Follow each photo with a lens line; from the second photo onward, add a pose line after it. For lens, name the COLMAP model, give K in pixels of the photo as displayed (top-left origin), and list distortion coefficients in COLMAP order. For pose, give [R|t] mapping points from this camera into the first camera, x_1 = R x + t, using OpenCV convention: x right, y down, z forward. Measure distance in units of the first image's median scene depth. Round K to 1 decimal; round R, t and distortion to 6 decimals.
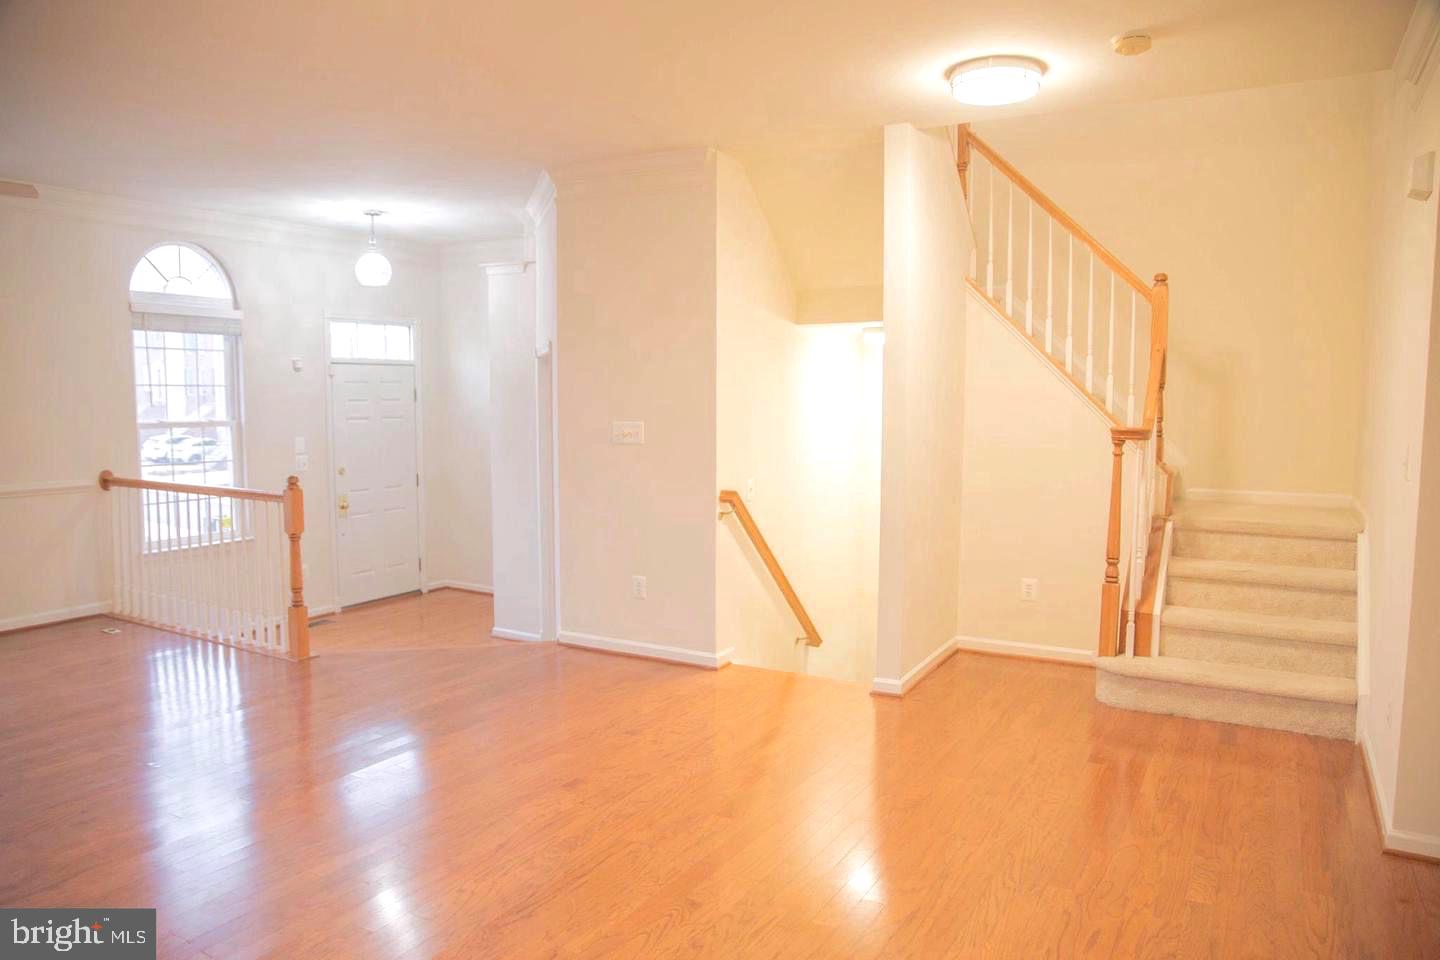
lens RADIAL K [[1026.0, 0, 718.8], [0, 1026.0, 483.3], [0, 0, 1]] dist [-0.032885, 0.011280]
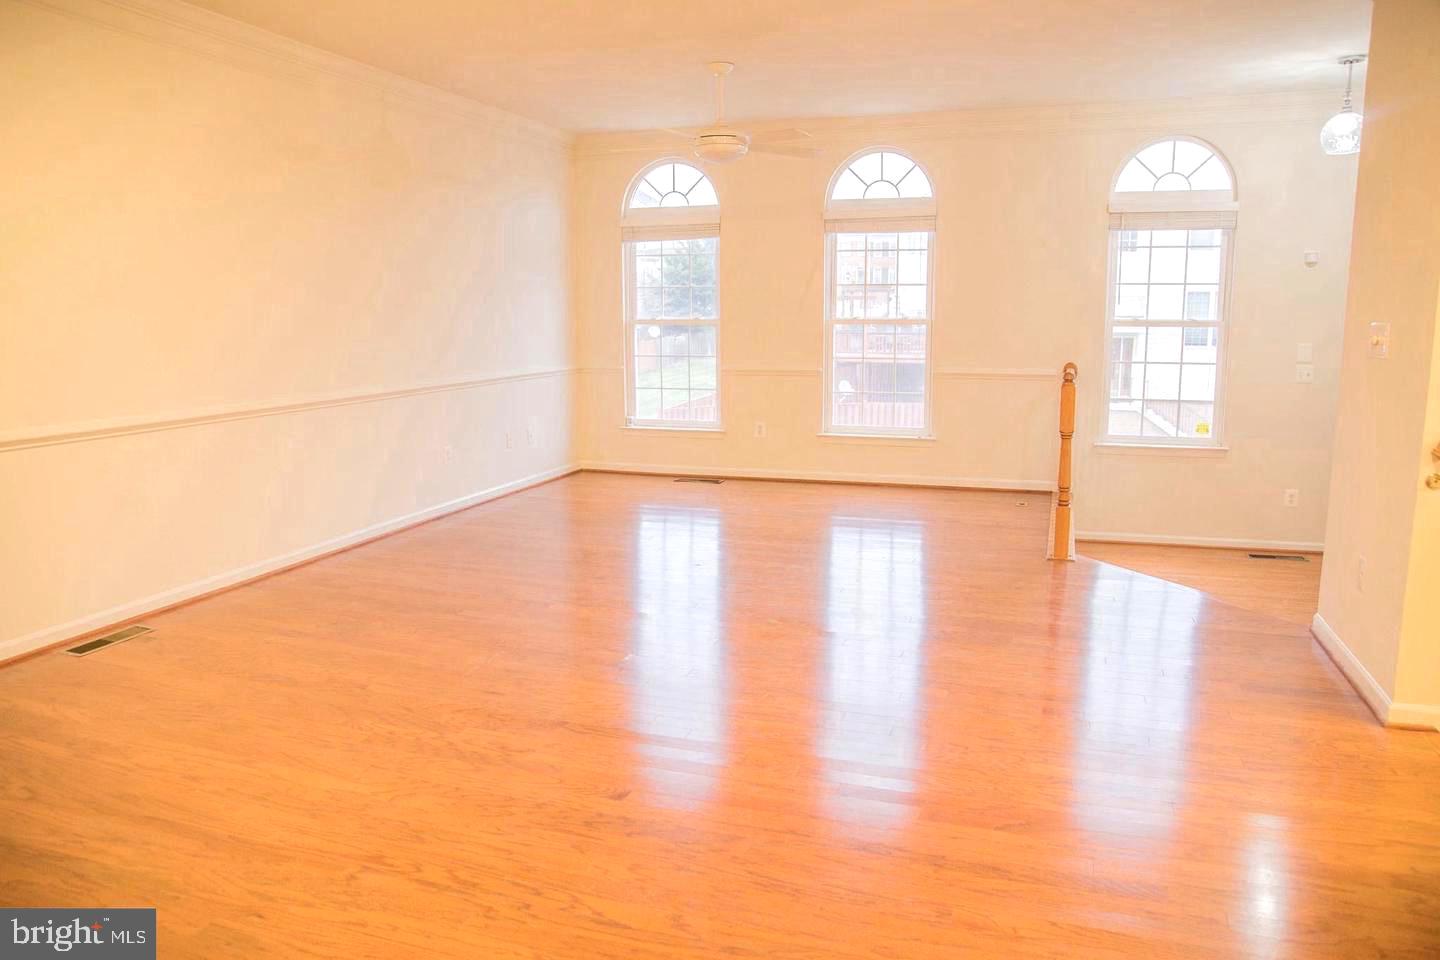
lens RADIAL K [[1026.0, 0, 716.9], [0, 1026.0, 480.8], [0, 0, 1]] dist [-0.032885, 0.011280]
pose [[0.216386, 0.165315, -0.962210, 0.376036], [-0.084766, 0.985020, 0.150171, -0.018515], [0.972621, 0.049068, 0.227158, 0.356754]]
